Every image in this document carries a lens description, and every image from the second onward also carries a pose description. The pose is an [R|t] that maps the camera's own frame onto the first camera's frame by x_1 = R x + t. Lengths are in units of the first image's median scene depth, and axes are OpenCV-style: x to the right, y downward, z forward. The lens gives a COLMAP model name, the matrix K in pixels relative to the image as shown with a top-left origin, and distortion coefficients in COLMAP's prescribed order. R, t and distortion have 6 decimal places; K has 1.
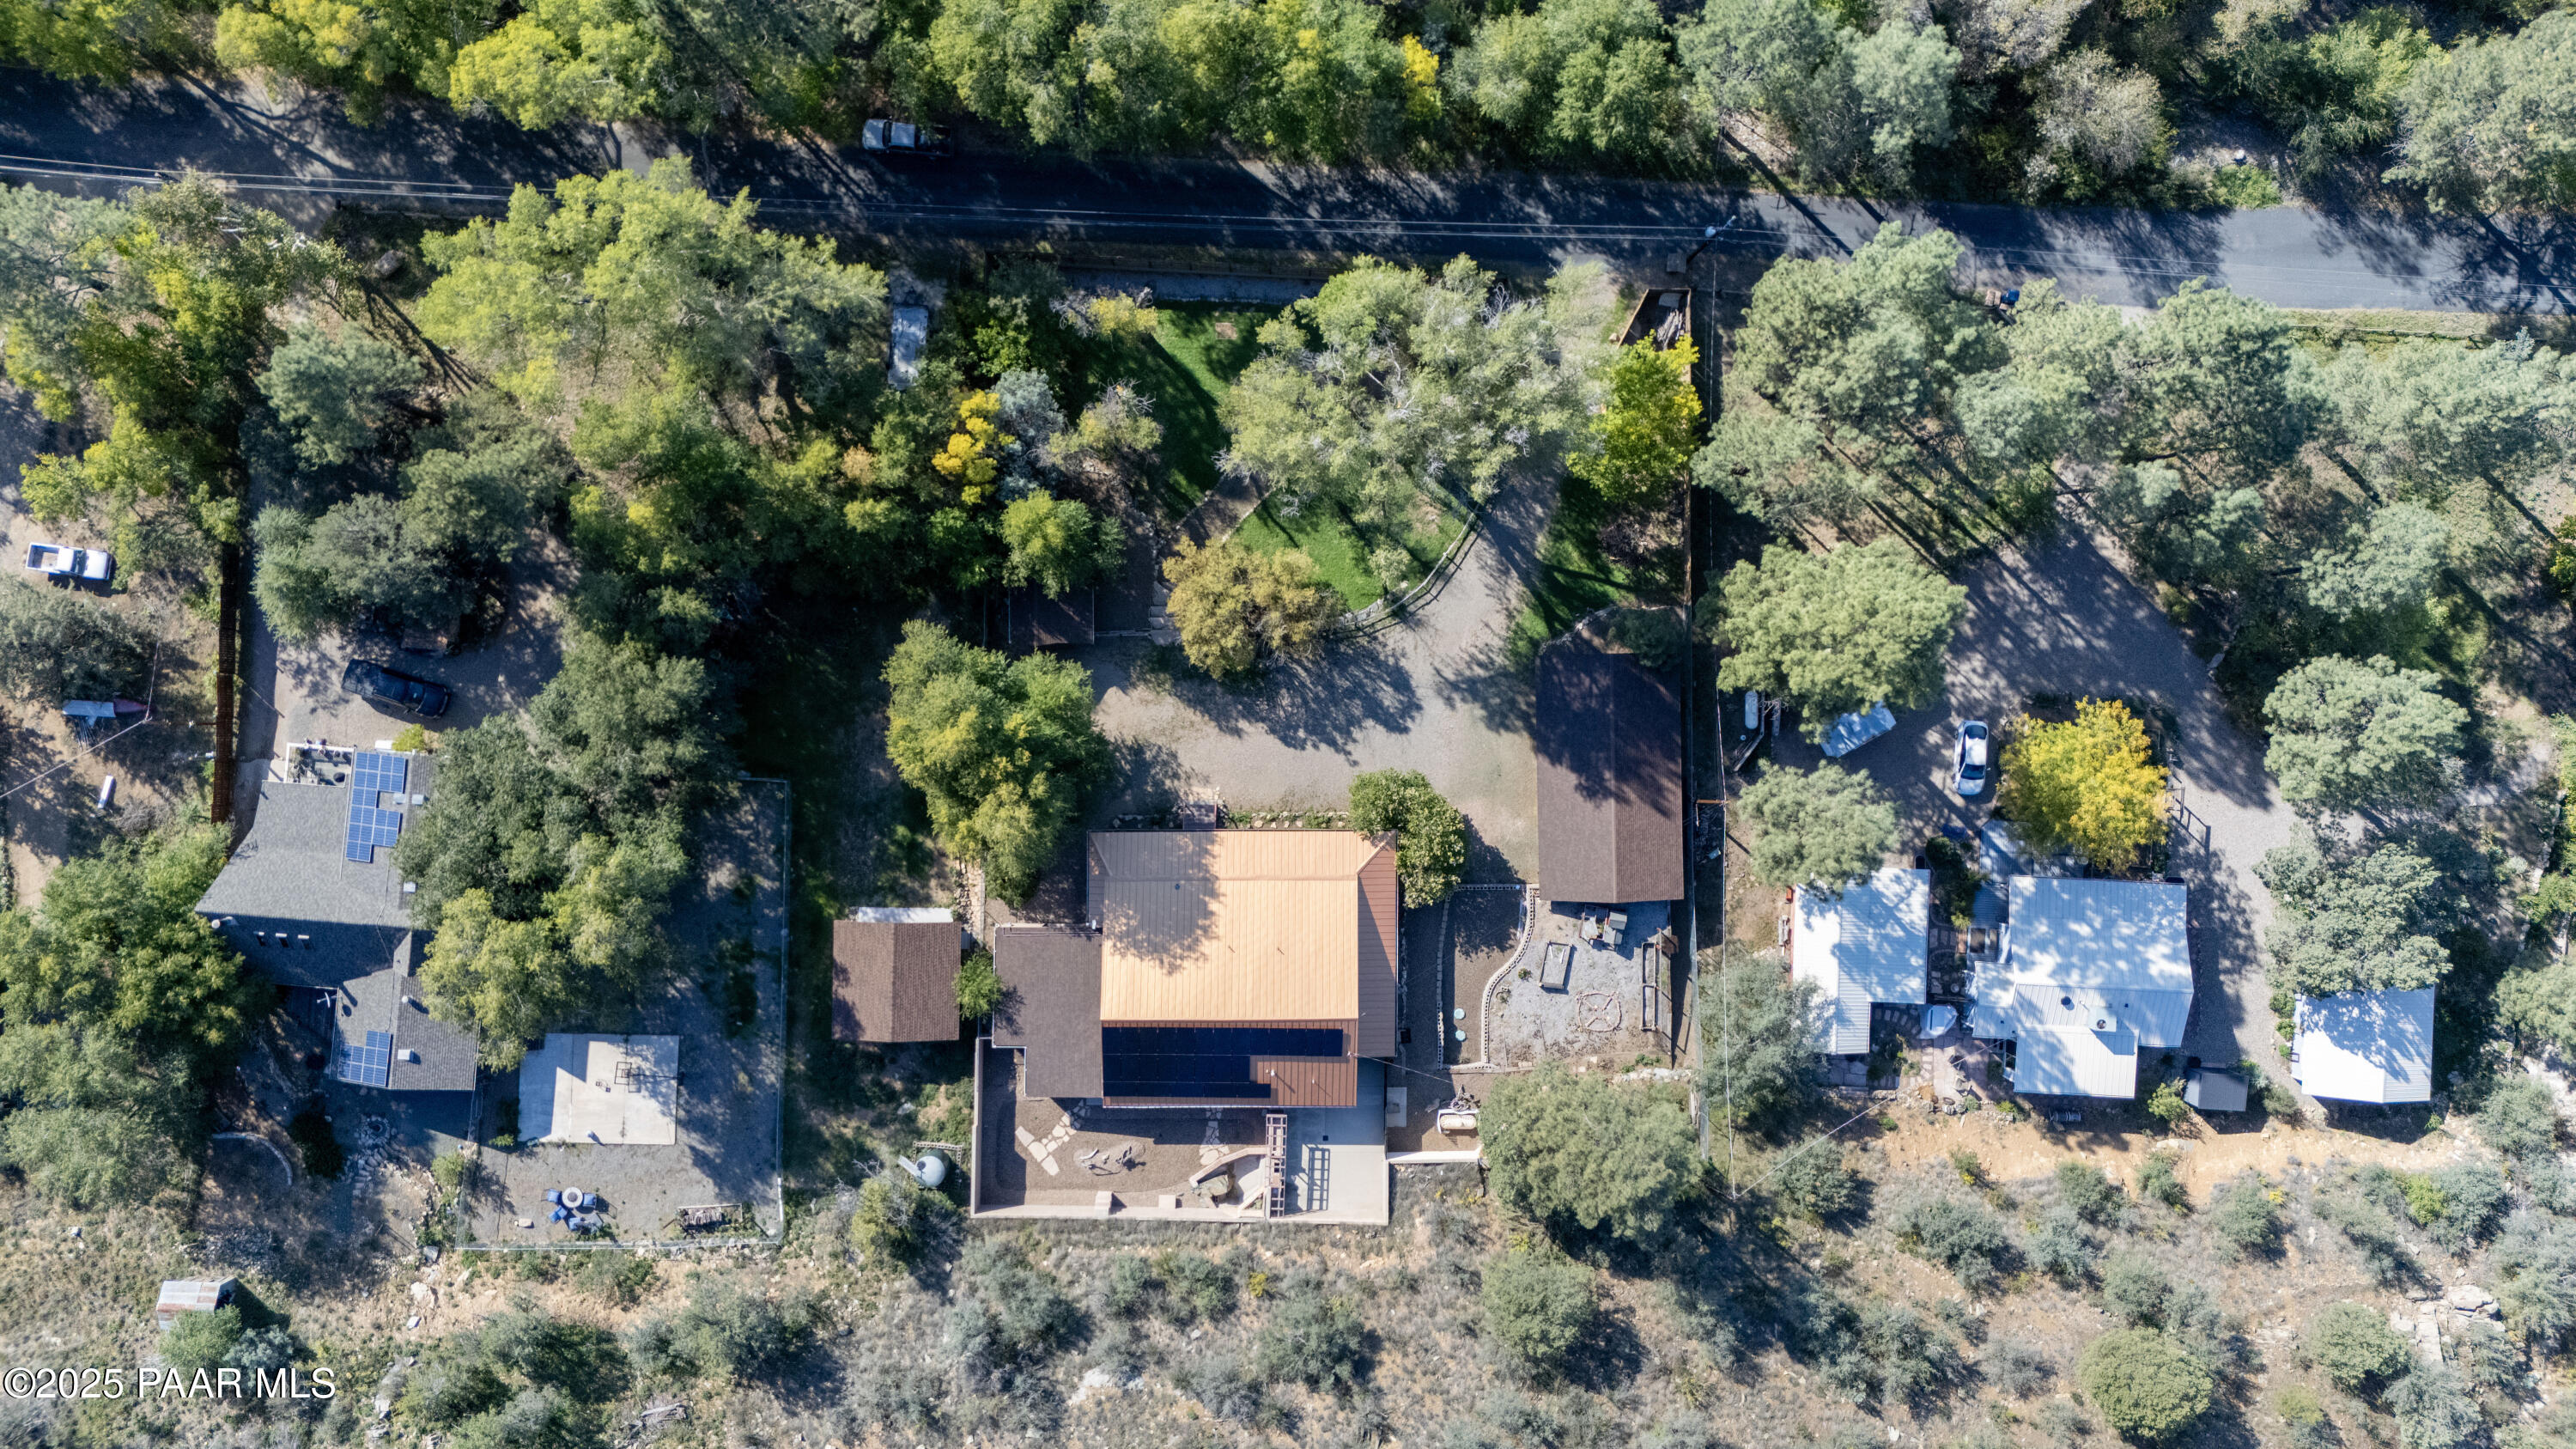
lens RADIAL K [[1884.0, 0, 1292.7], [0, 1884.0, 714.9], [0, 0, 1]] dist [0.092175, -0.103810]
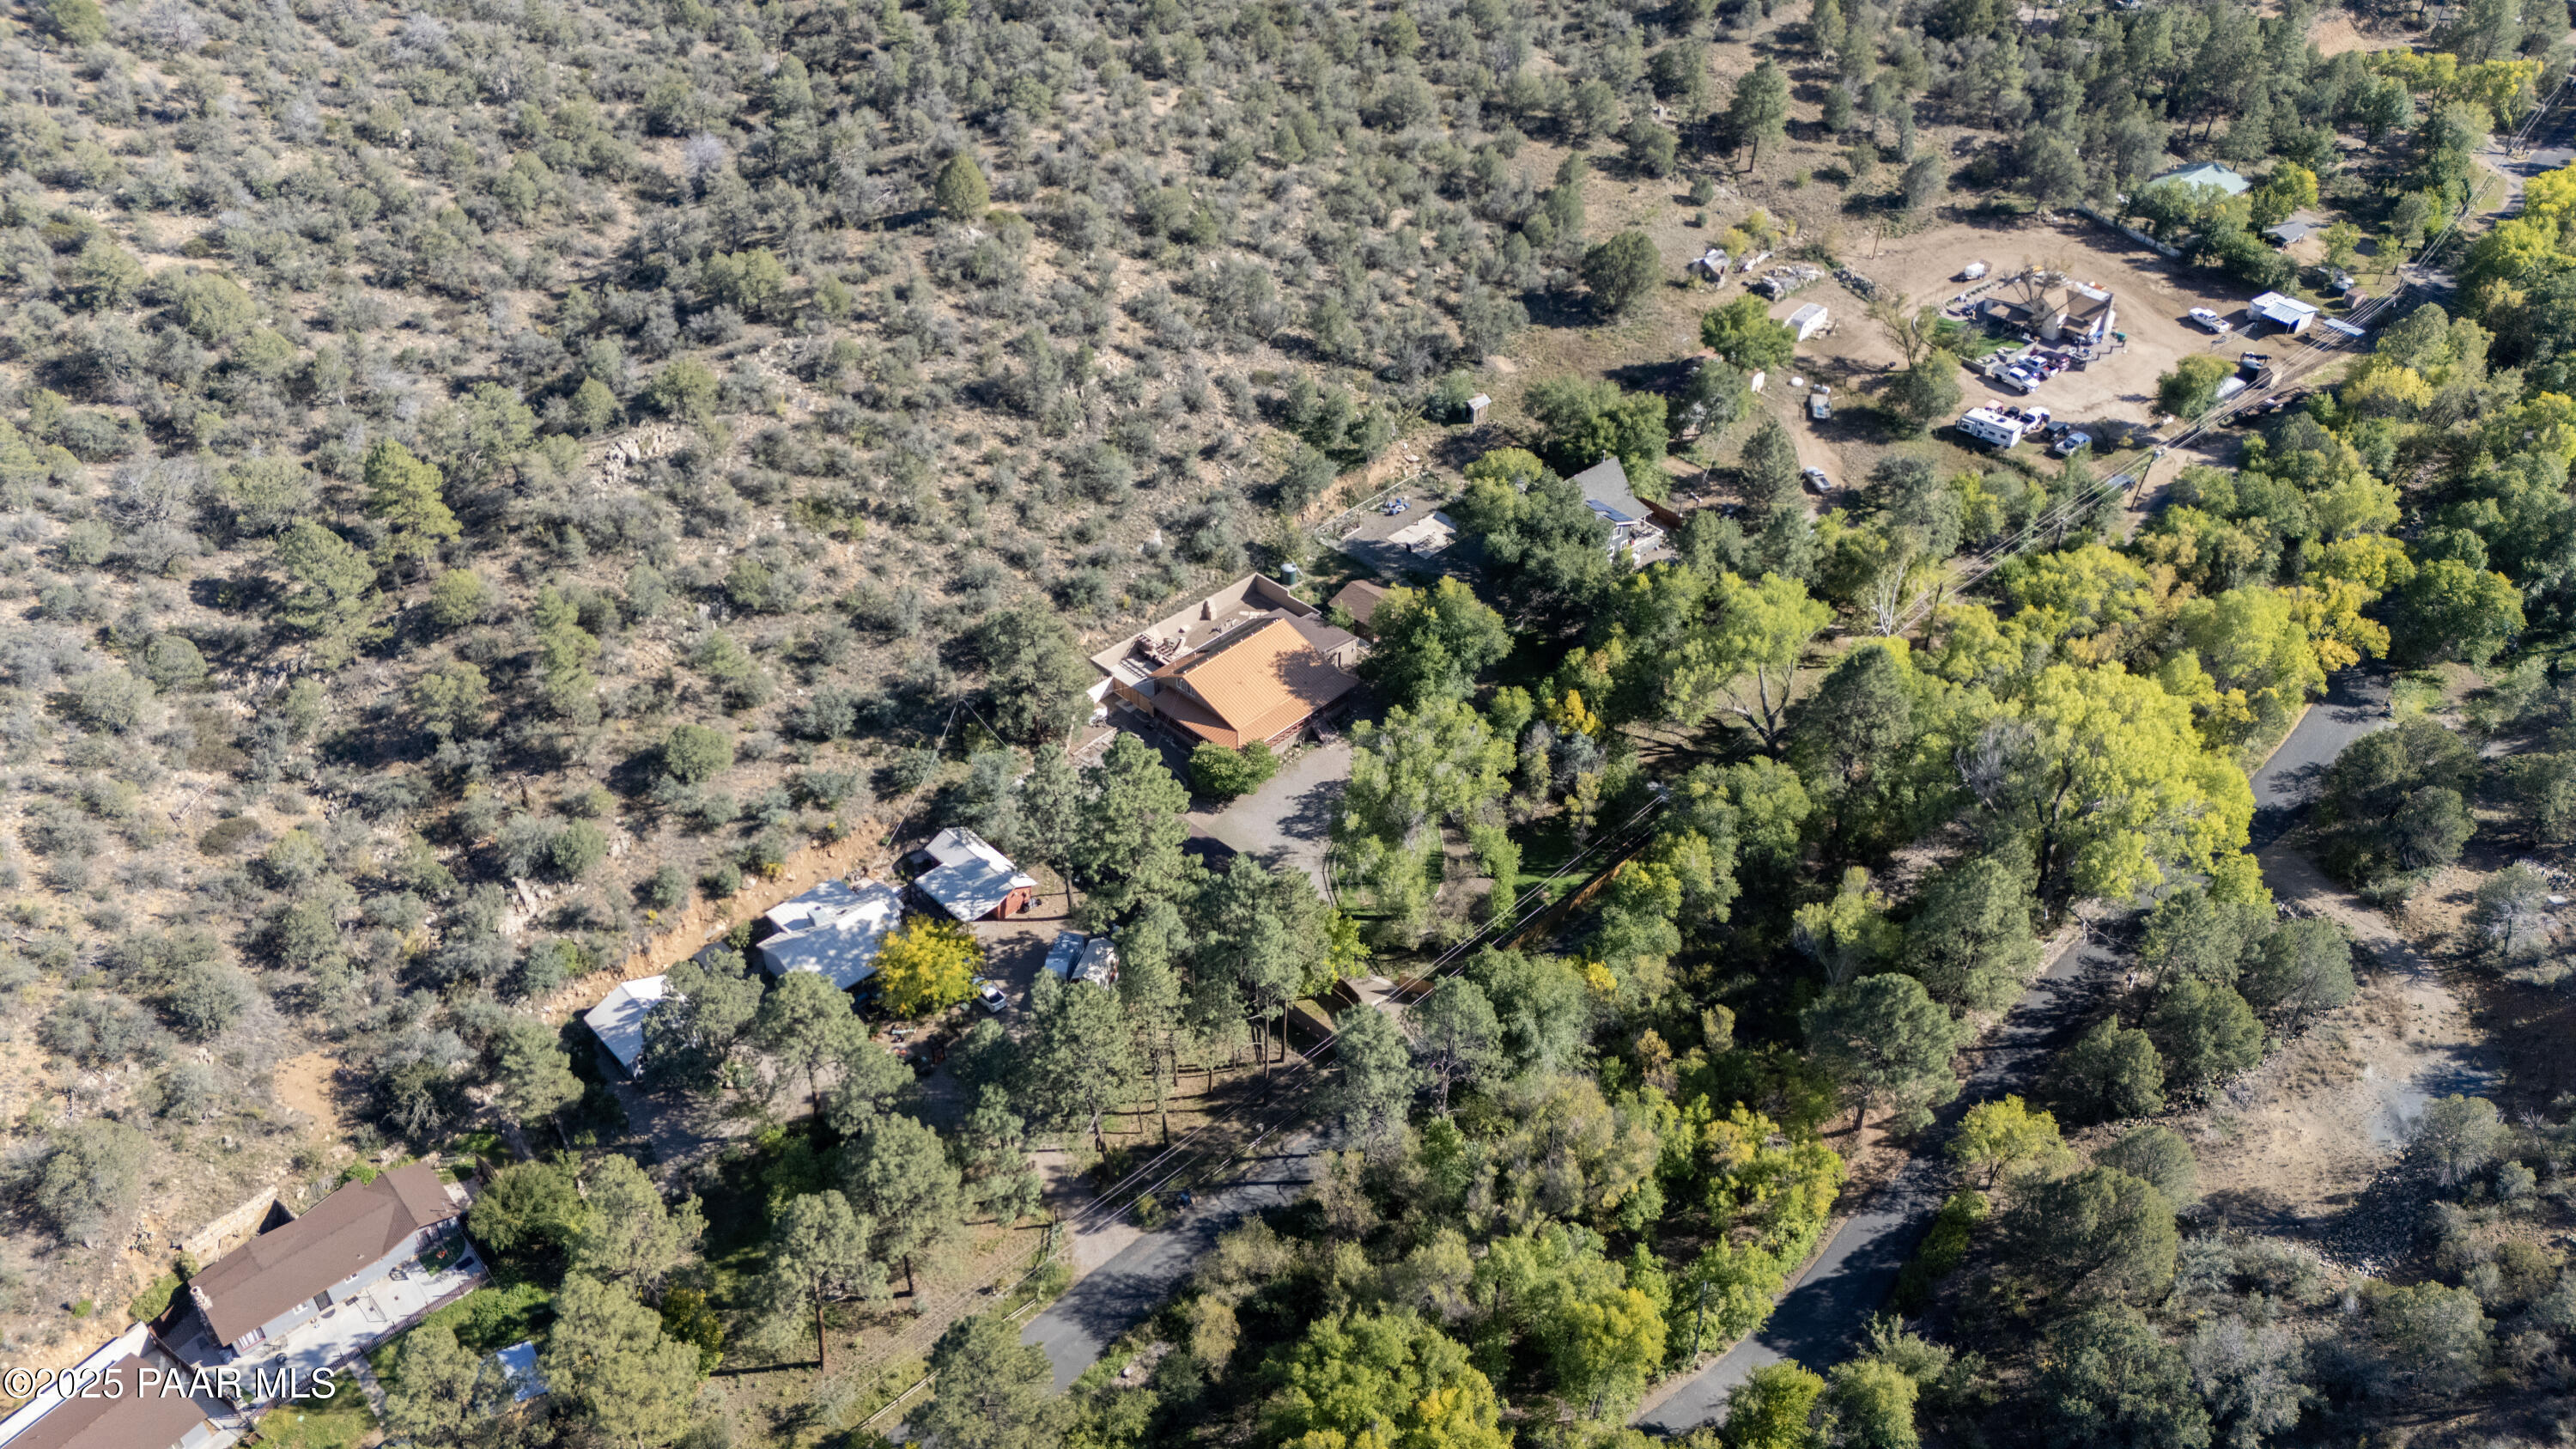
lens RADIAL K [[1884.0, 0, 1288.9], [0, 1884.0, 734.8], [0, 0, 1]] dist [0.092175, -0.103810]
pose [[-0.690949, 0.426295, -0.583834, 0.974075], [-0.722799, -0.421095, 0.547942, -0.858367], [-0.012265, 0.800594, 0.599081, -0.017221]]
